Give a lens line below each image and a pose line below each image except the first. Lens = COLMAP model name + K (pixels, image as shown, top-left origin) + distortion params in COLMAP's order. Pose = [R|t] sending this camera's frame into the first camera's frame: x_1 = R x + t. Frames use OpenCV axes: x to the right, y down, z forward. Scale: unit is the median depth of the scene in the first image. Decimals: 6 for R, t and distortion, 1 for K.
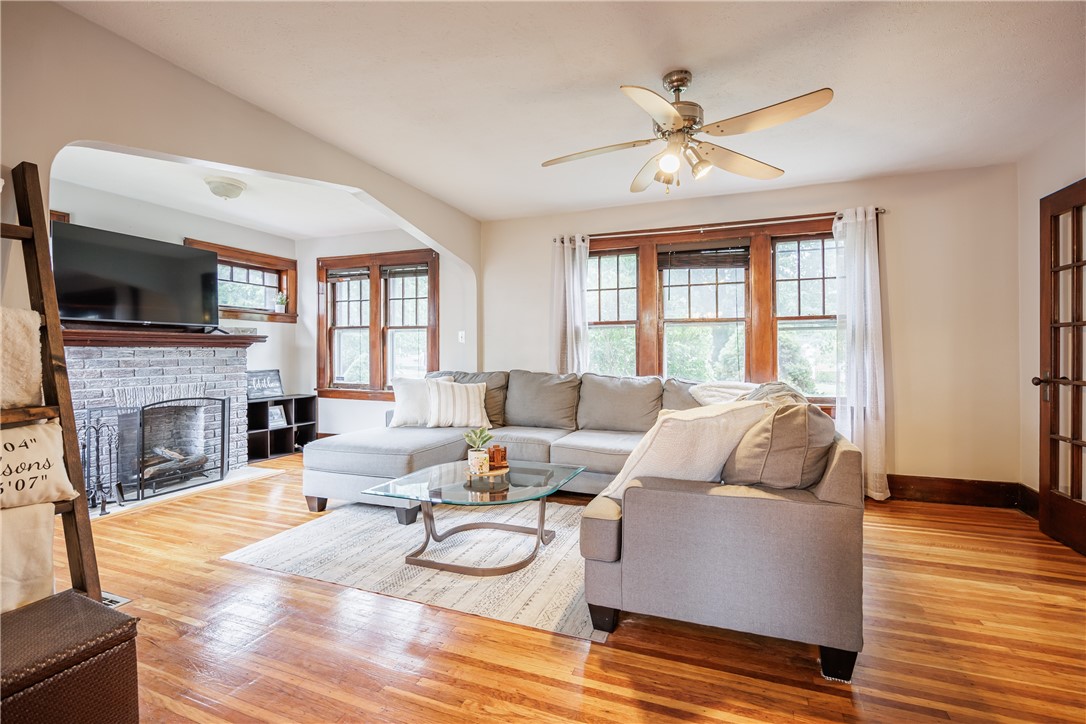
lens RADIAL K [[498.9, 0, 544.2], [0, 498.9, 358.0], [0, 0, 1]] dist [-0.007649, 0.000449]
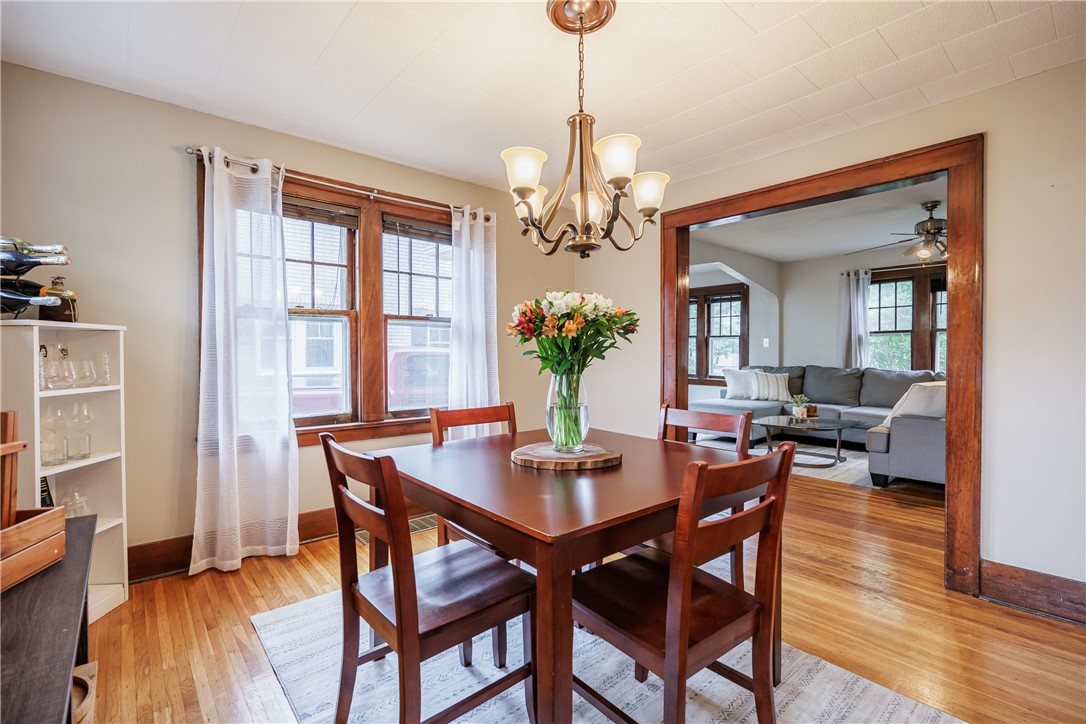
lens RADIAL K [[498.9, 0, 538.2], [0, 498.9, 363.0], [0, 0, 1]] dist [-0.007649, 0.000449]
pose [[0.880999, 0.009434, -0.473024, -0.070762], [-0.003989, 0.999914, 0.012515, 0.002423], [0.473102, -0.009139, 0.880960, -0.674983]]
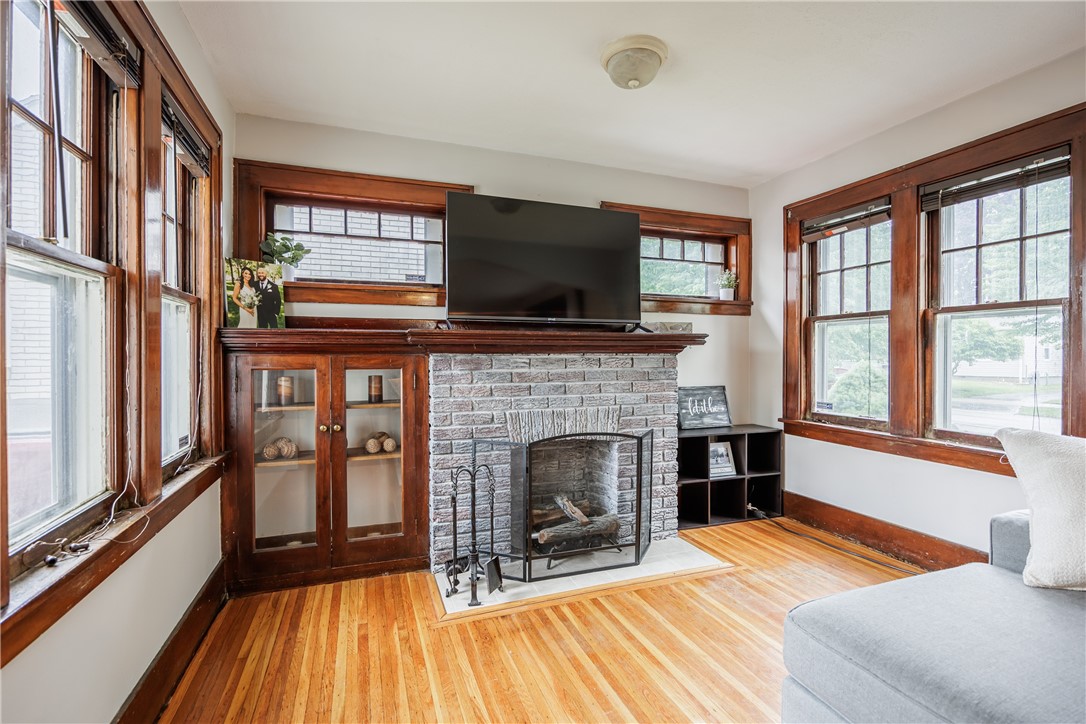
lens RADIAL K [[498.9, 0, 537.3], [0, 498.9, 356.9], [0, 0, 1]] dist [-0.007649, 0.000449]
pose [[0.658830, 0.000340, -0.752292, -0.248932], [-0.007517, 0.999953, -0.006131, -0.011627], [0.752254, 0.009694, 0.658801, 0.470862]]
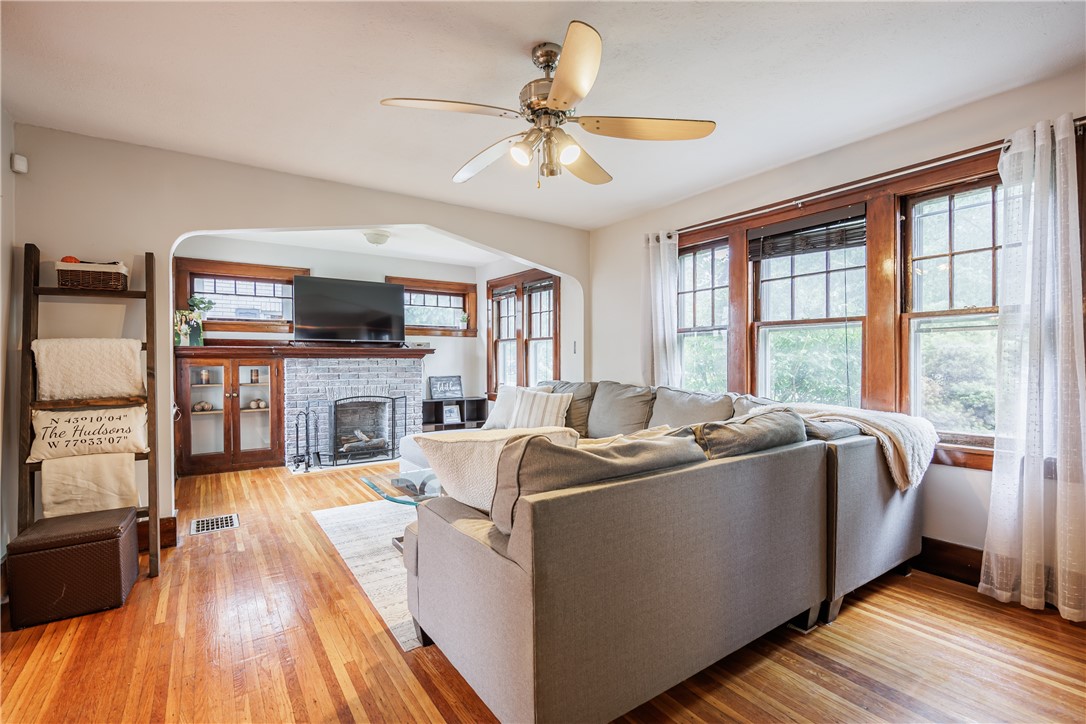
lens RADIAL K [[498.9, 0, 534.4], [0, 498.9, 367.7], [0, 0, 1]] dist [-0.007649, 0.000449]
pose [[0.817256, 0.010275, -0.576183, 0.394782], [-0.006525, 0.999942, 0.008577, -0.009708], [0.576238, -0.003250, 0.817275, 0.136602]]
